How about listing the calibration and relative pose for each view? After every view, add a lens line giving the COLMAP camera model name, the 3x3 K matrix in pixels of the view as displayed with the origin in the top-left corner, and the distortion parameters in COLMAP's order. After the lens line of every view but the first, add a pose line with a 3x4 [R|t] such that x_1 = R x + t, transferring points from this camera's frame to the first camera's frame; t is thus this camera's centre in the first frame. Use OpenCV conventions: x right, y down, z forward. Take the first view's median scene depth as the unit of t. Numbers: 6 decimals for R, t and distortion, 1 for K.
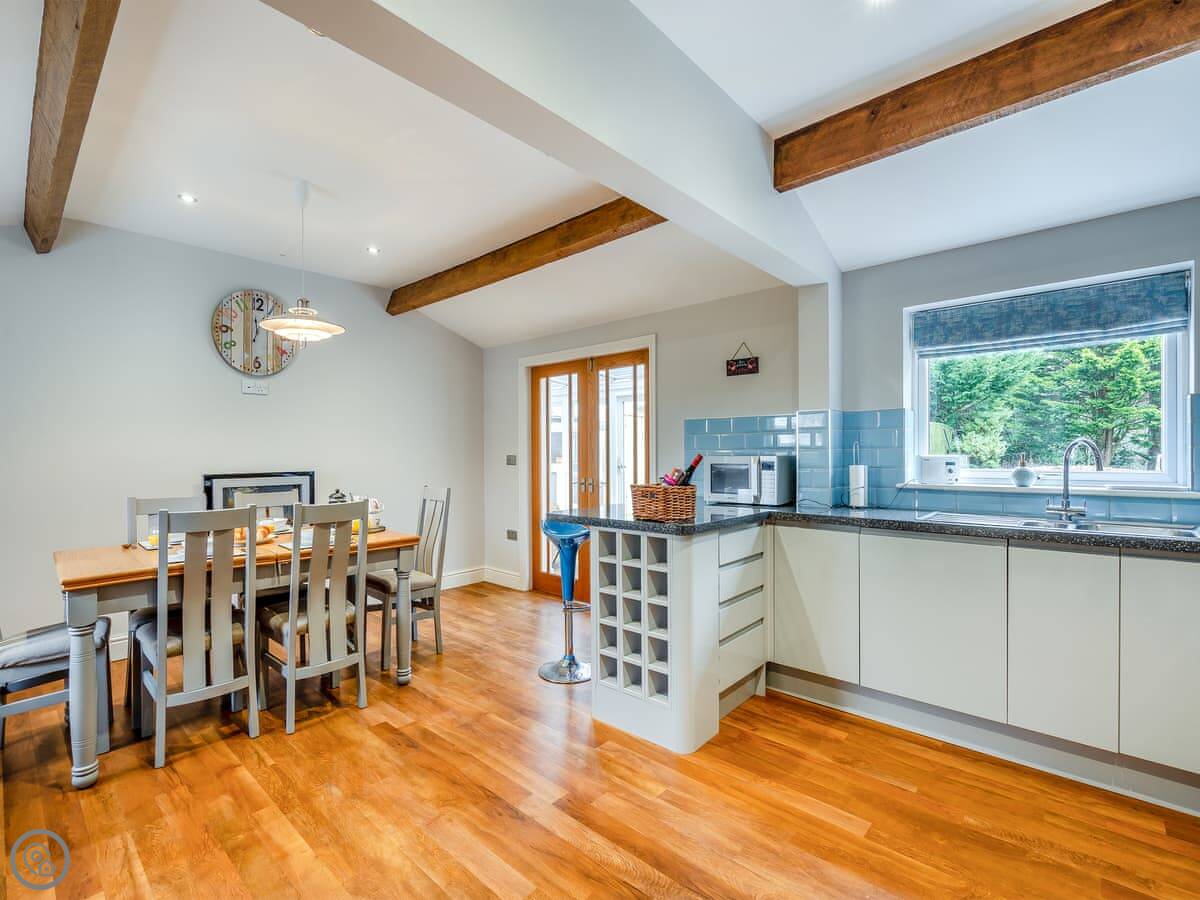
lens RADIAL K [[592.3, 0, 601.0], [0, 592.3, 454.1], [0, 0, 1]] dist [0.000035, -0.000221]
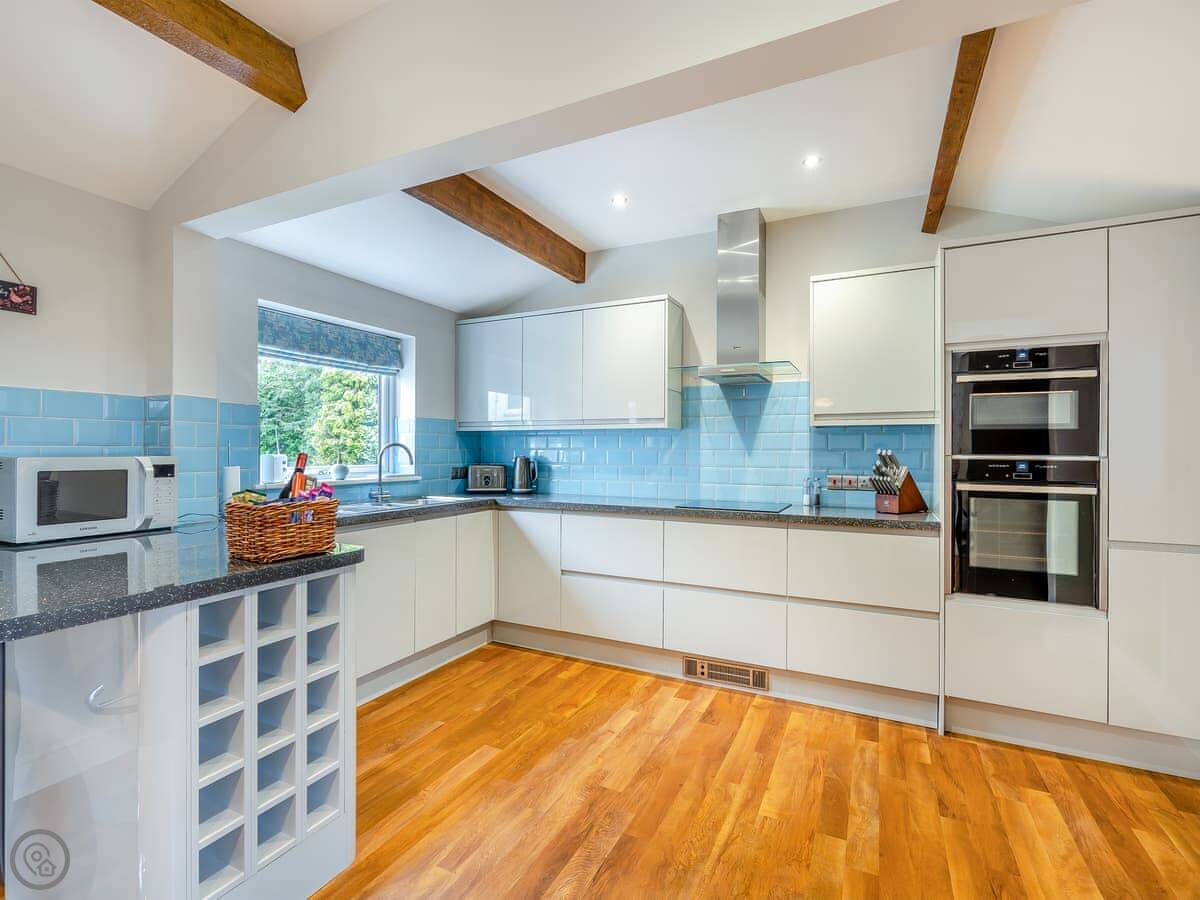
lens RADIAL K [[564.4, 0, 613.9], [0, 564.4, 448.5], [0, 0, 1]] dist [0.000439, 0.000188]
pose [[-0.312166, 0.006683, 0.950004, -0.646121], [0.000887, 0.999977, -0.006743, -0.001494], [-0.950027, -0.001263, -0.312165, 0.924527]]
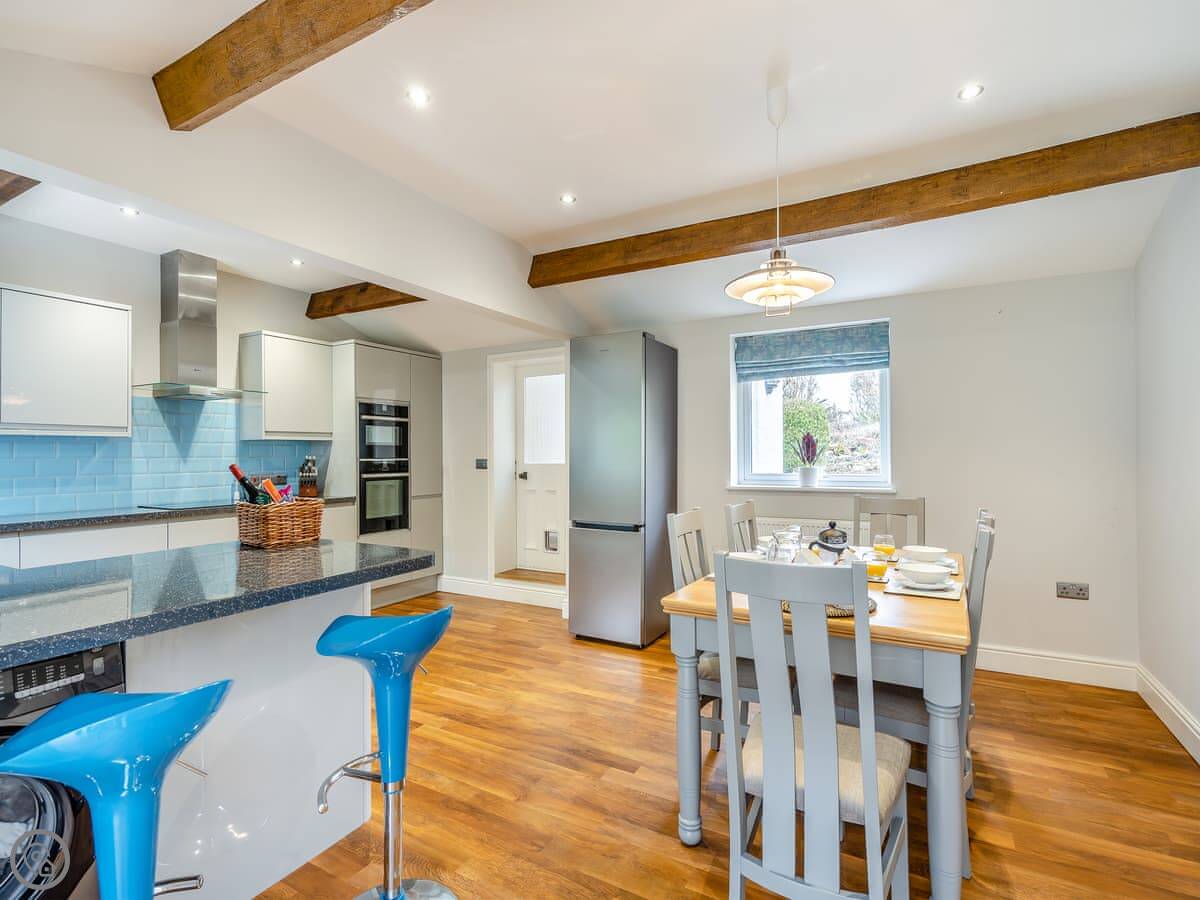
lens RADIAL K [[536.7, 0, 598.4], [0, 536.7, 456.3], [0, 0, 1]] dist [0.000682, 0.000098]
pose [[-0.969928, 0.013922, -0.242992, -0.158222], [0.012514, 0.999895, 0.007335, -0.007607], [0.243069, 0.004074, -0.970000, 2.006823]]
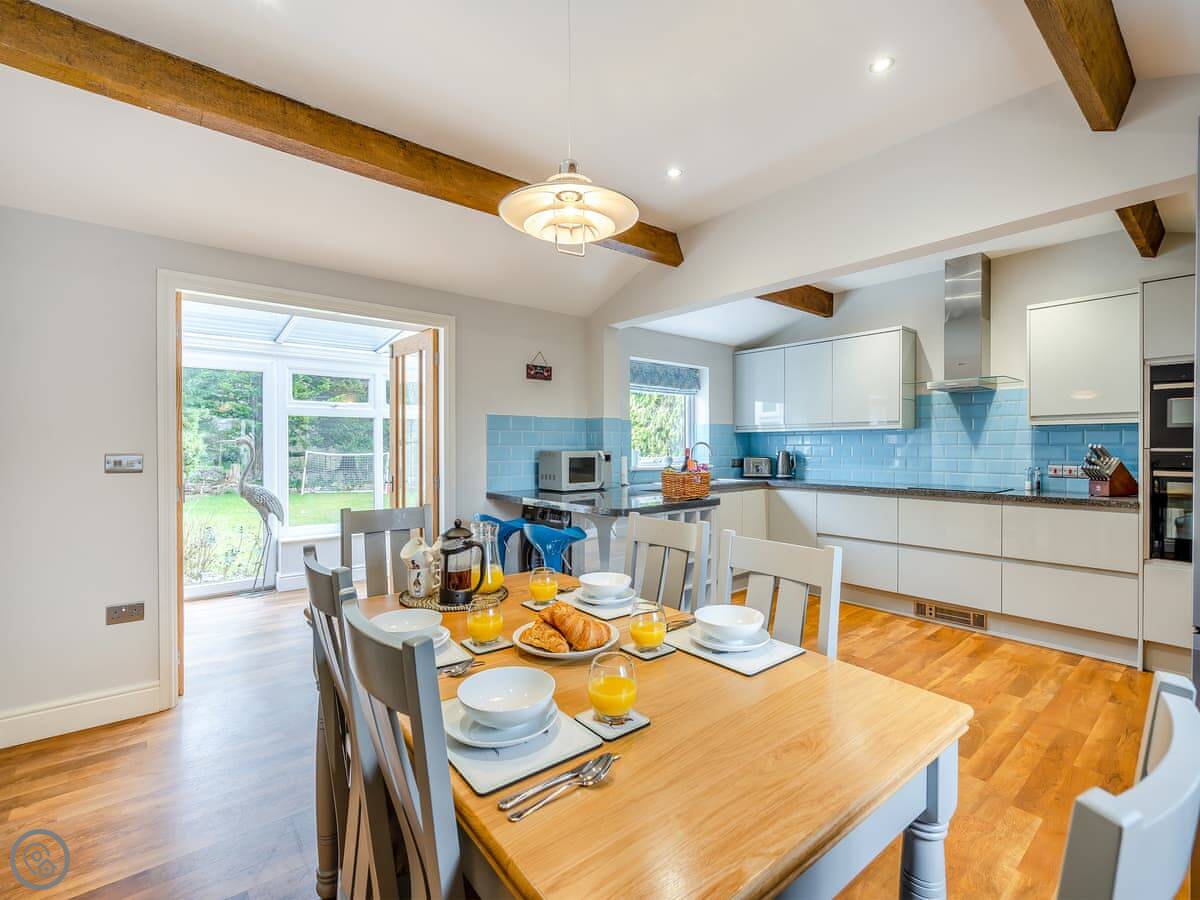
lens RADIAL K [[583.1, 0, 627.8], [0, 583.1, 451.7], [0, 0, 1]] dist [0.001141, 0.000735]
pose [[0.051389, -0.004192, 0.998670, -1.300060], [0.005582, 0.999977, 0.003911, 0.000945], [-0.998663, 0.005374, 0.051411, 1.154529]]
